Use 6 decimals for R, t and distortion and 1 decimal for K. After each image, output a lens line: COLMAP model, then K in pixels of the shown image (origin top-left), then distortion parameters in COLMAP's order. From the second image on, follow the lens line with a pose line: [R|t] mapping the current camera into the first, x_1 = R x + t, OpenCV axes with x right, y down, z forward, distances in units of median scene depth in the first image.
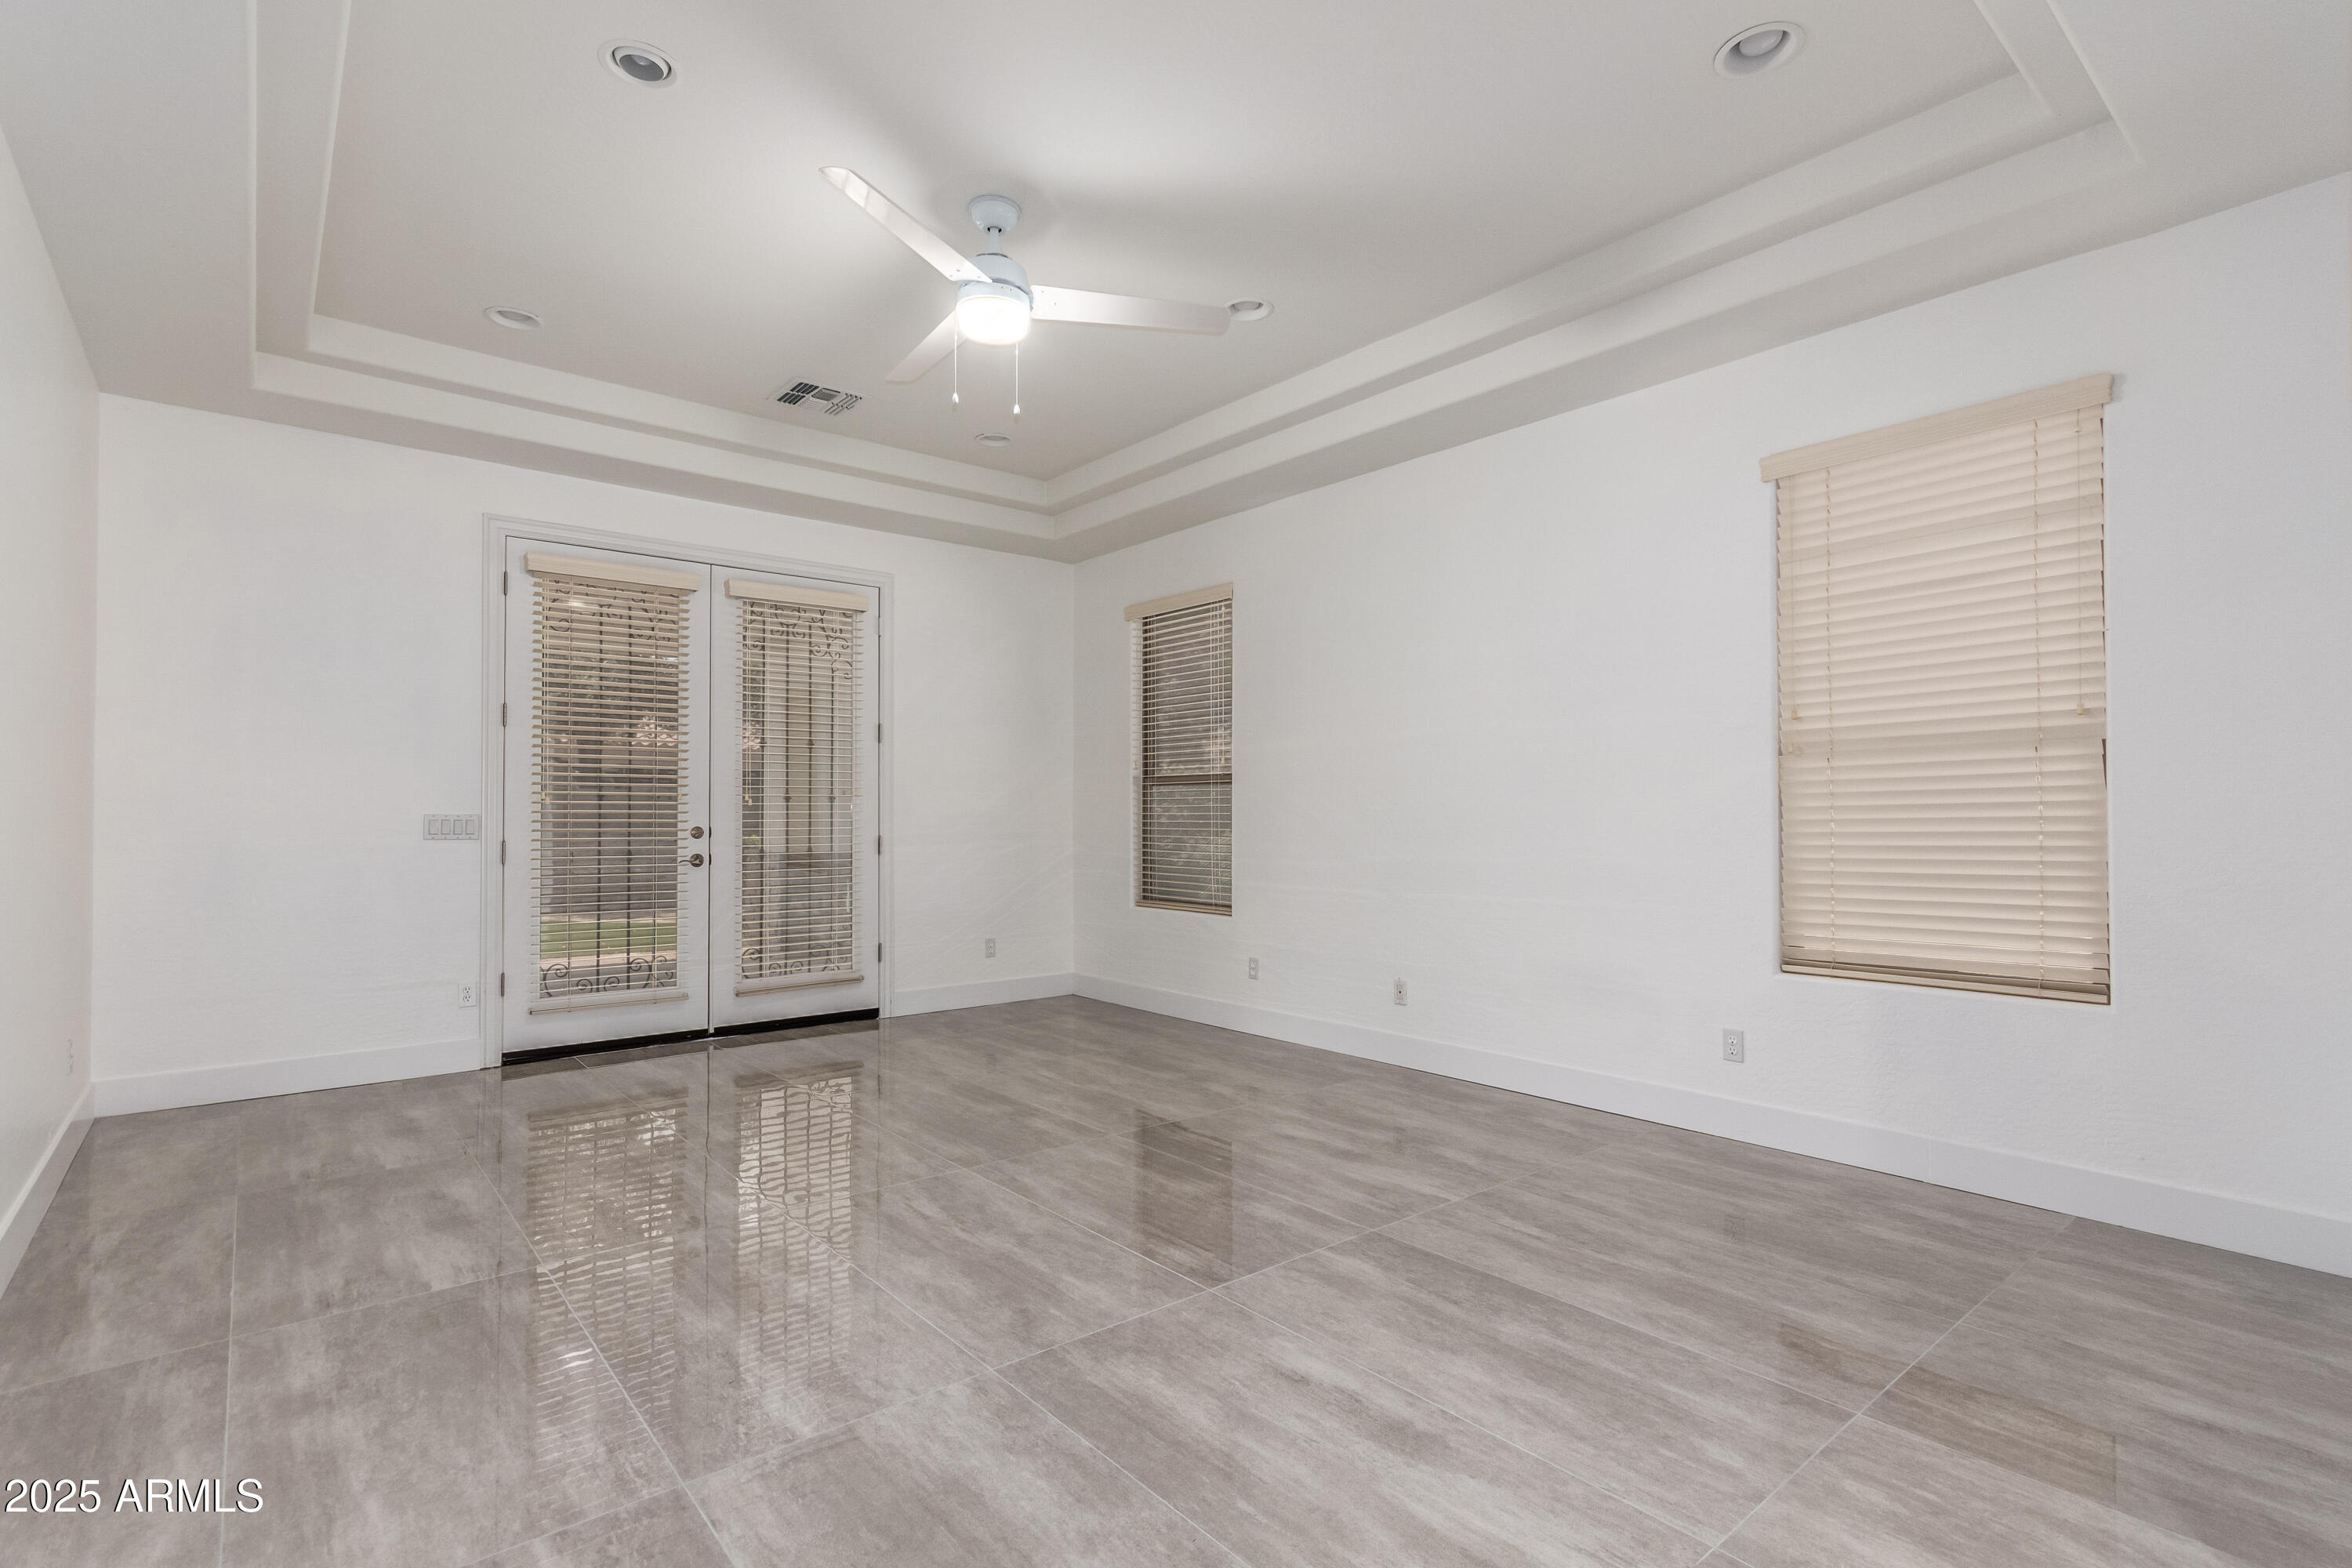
lens RADIAL K [[1099.0, 0, 1176.8], [0, 1099.0, 791.3], [0, 0, 1]] dist [0.002726, 0.000742]
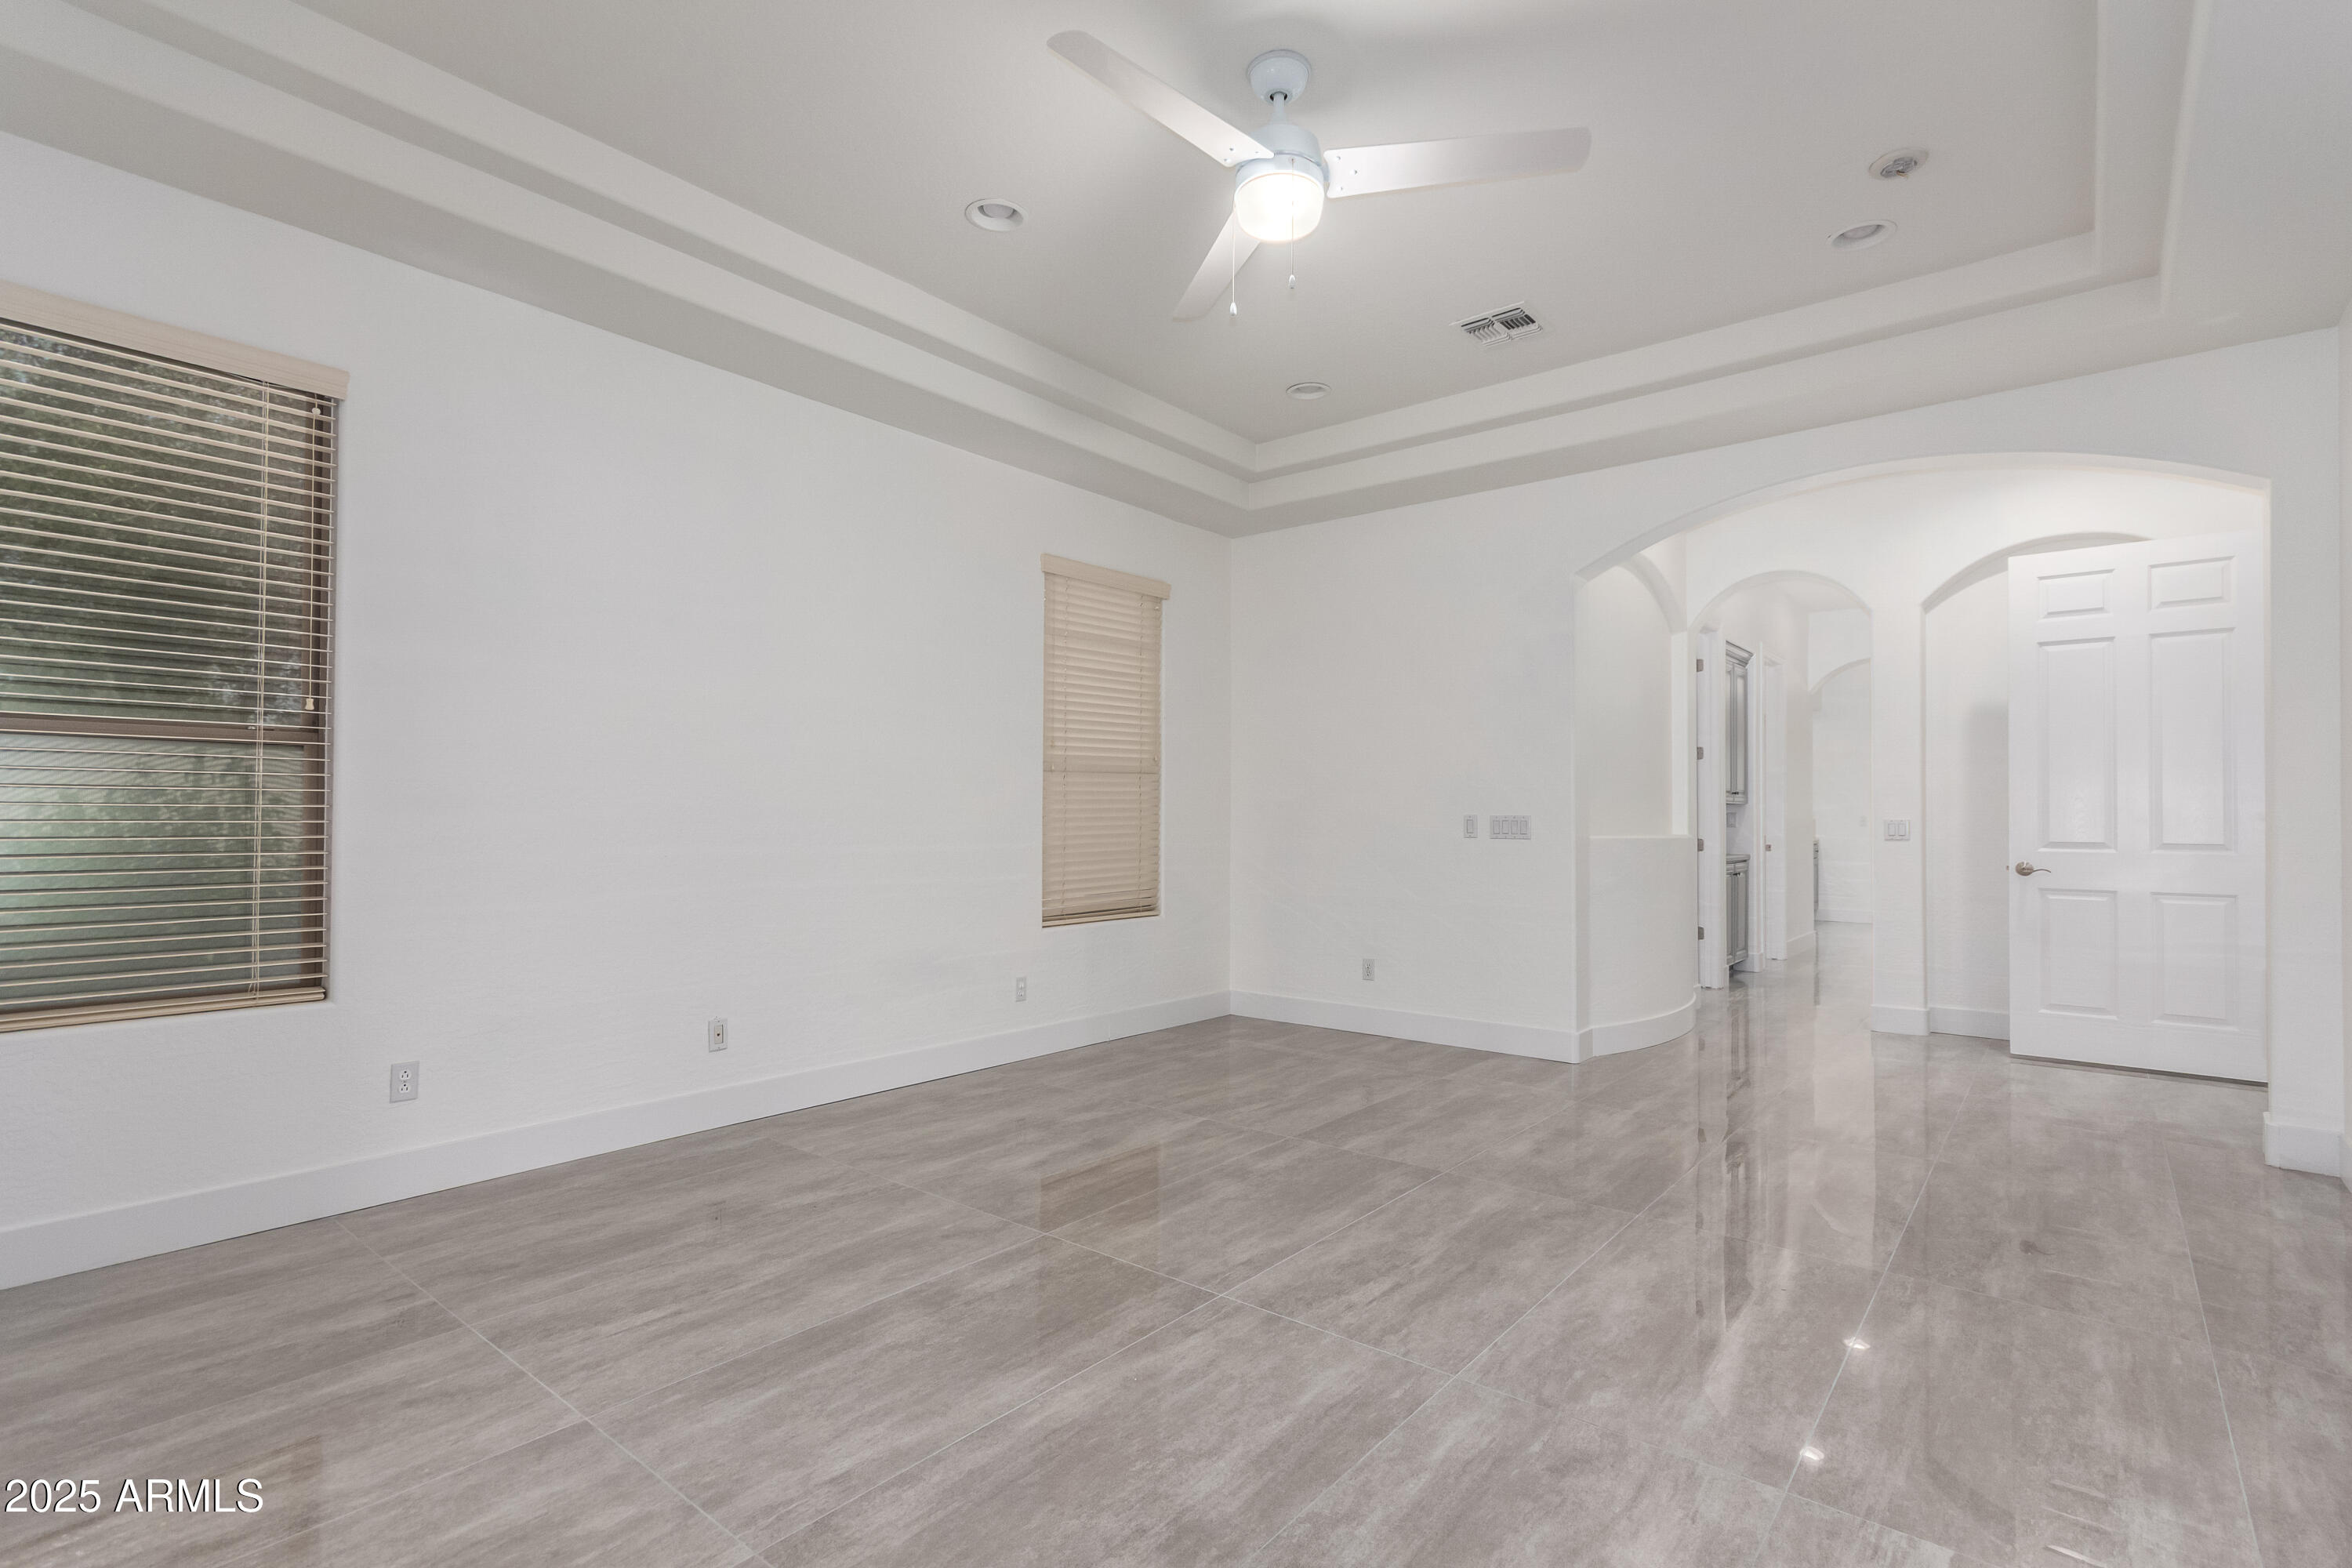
lens RADIAL K [[1099.0, 0, 1183.4], [0, 1099.0, 799.1], [0, 0, 1]] dist [0.002726, 0.000742]
pose [[-0.184444, 0.013743, 0.982747, -0.991246], [-0.028178, 0.999417, -0.019264, 0.027878], [-0.982439, -0.031245, -0.183949, 1.265517]]
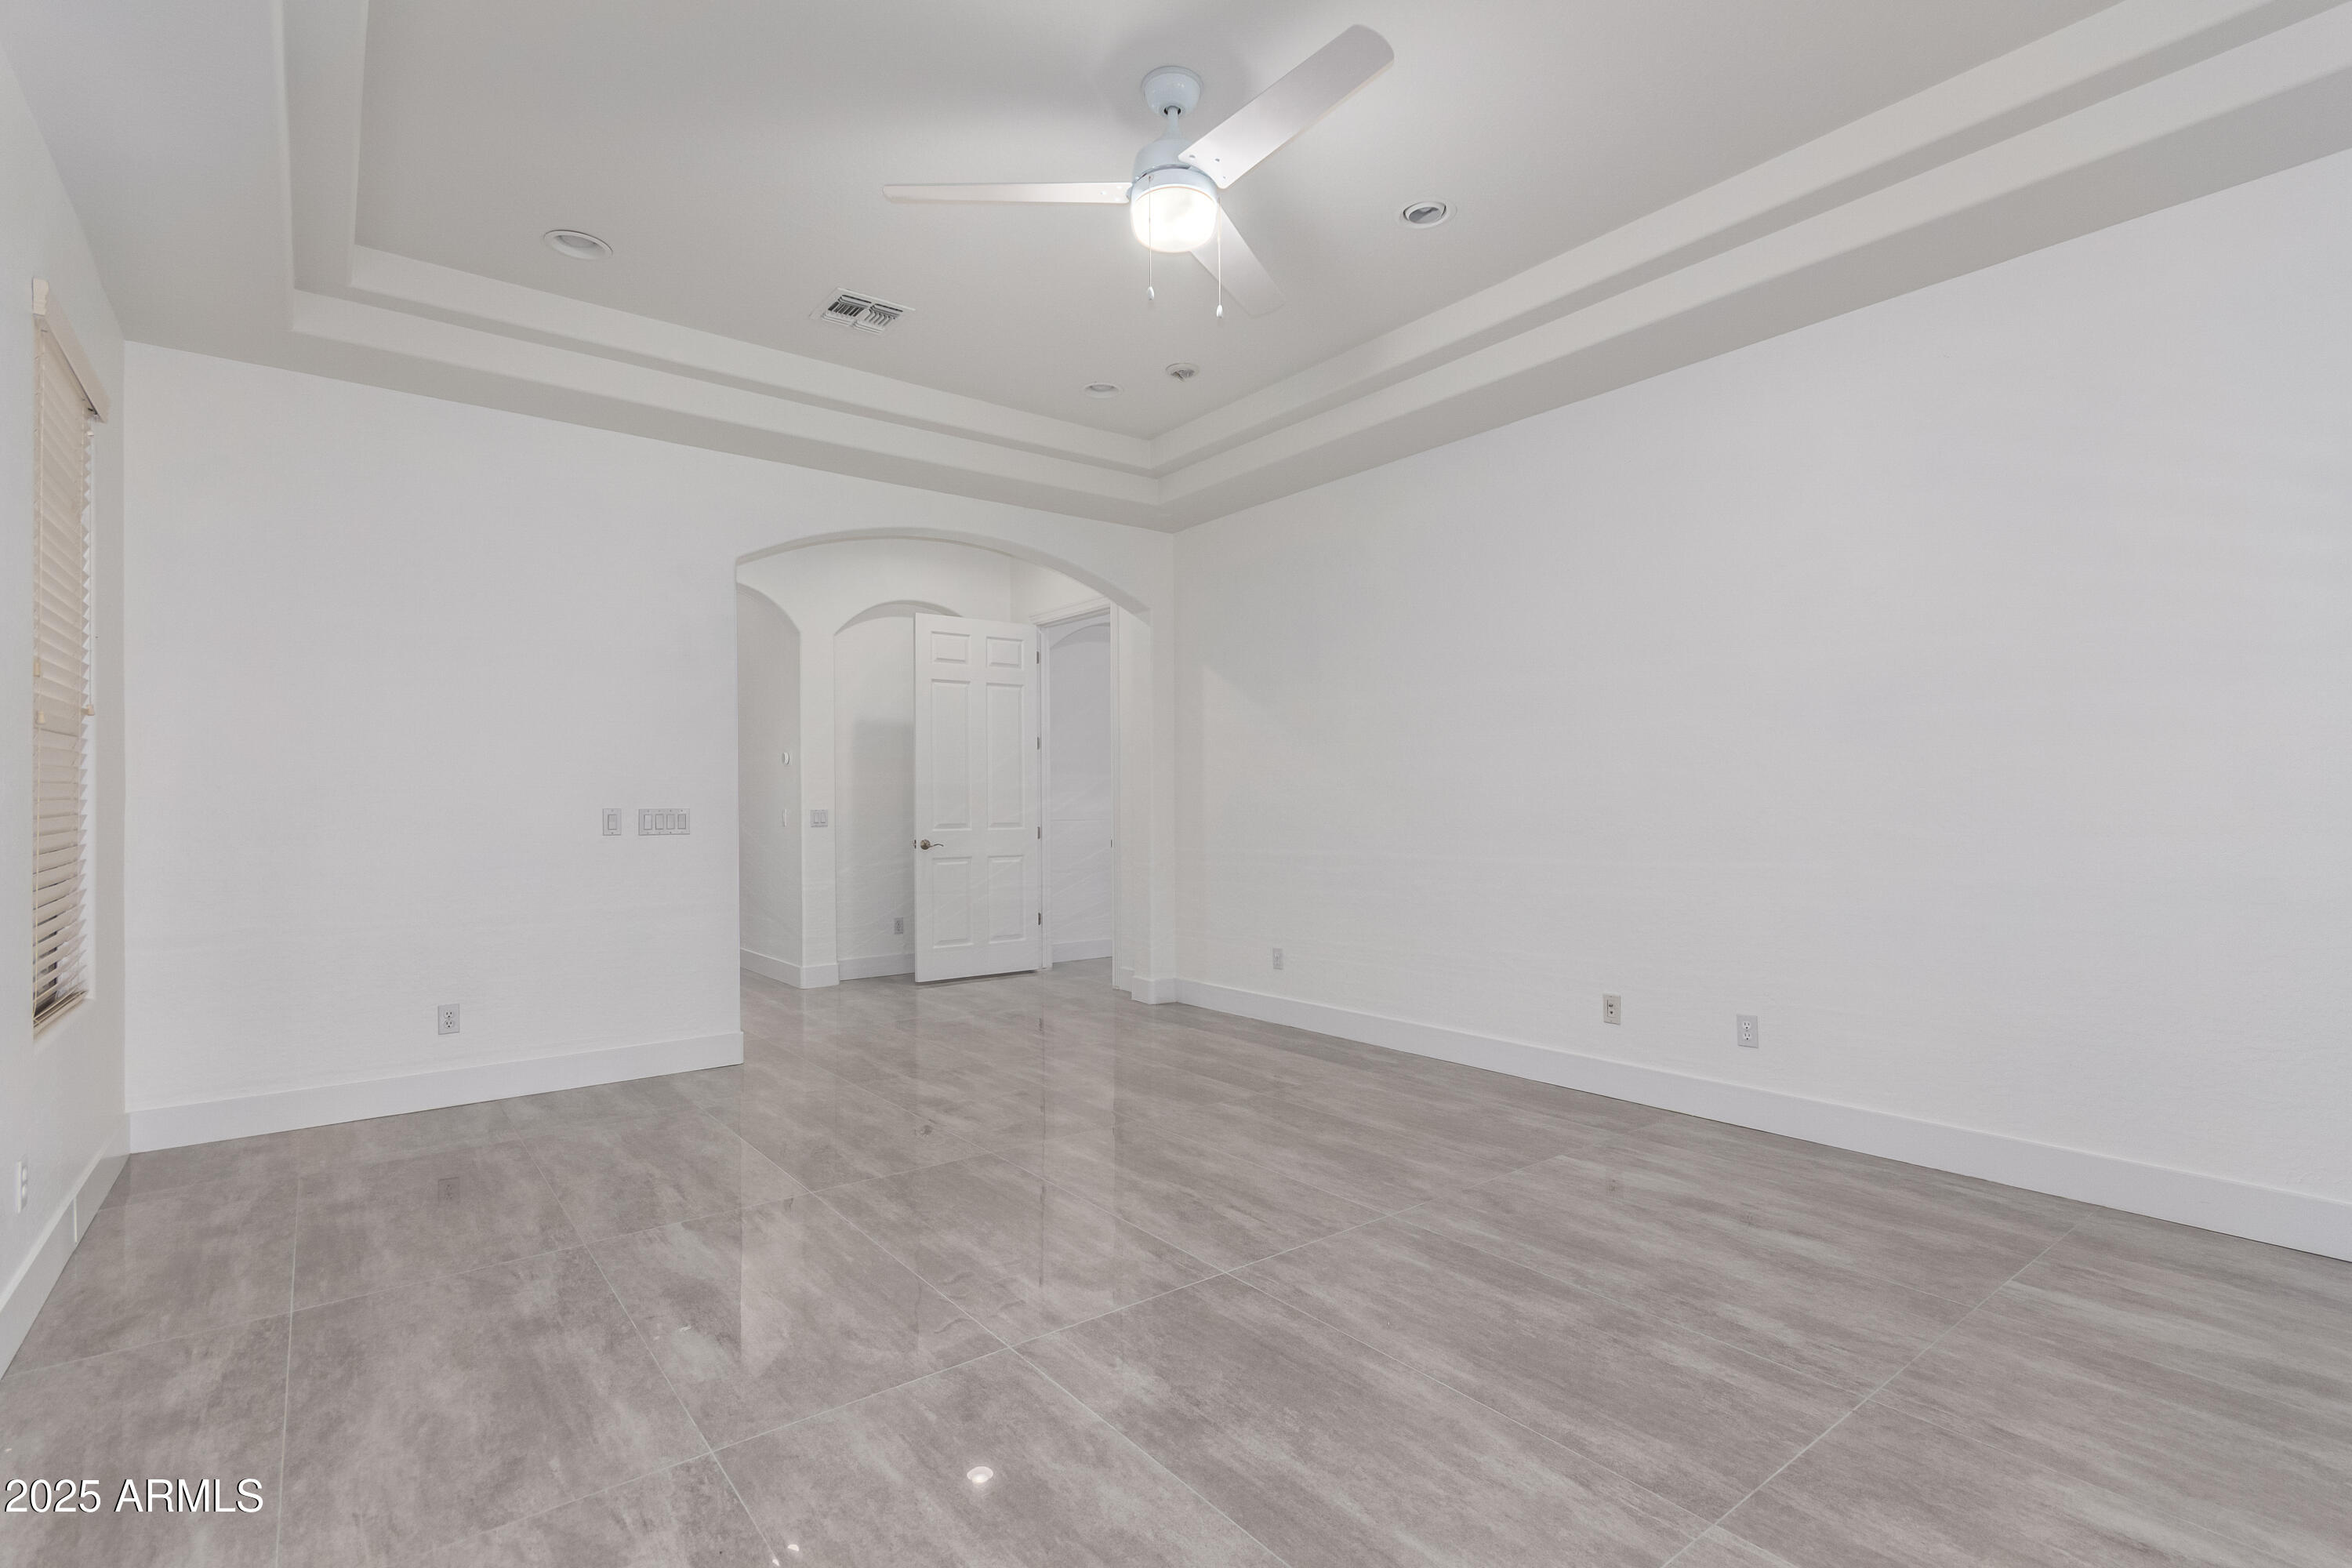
lens RADIAL K [[1099.0, 0, 1161.7], [0, 1099.0, 786.7], [0, 0, 1]] dist [0.002726, 0.000742]
pose [[-0.998839, 0.007277, 0.047615, -0.202471], [0.005271, 0.999098, -0.042126, 0.044336], [-0.047879, -0.041826, -0.997977, 1.913983]]
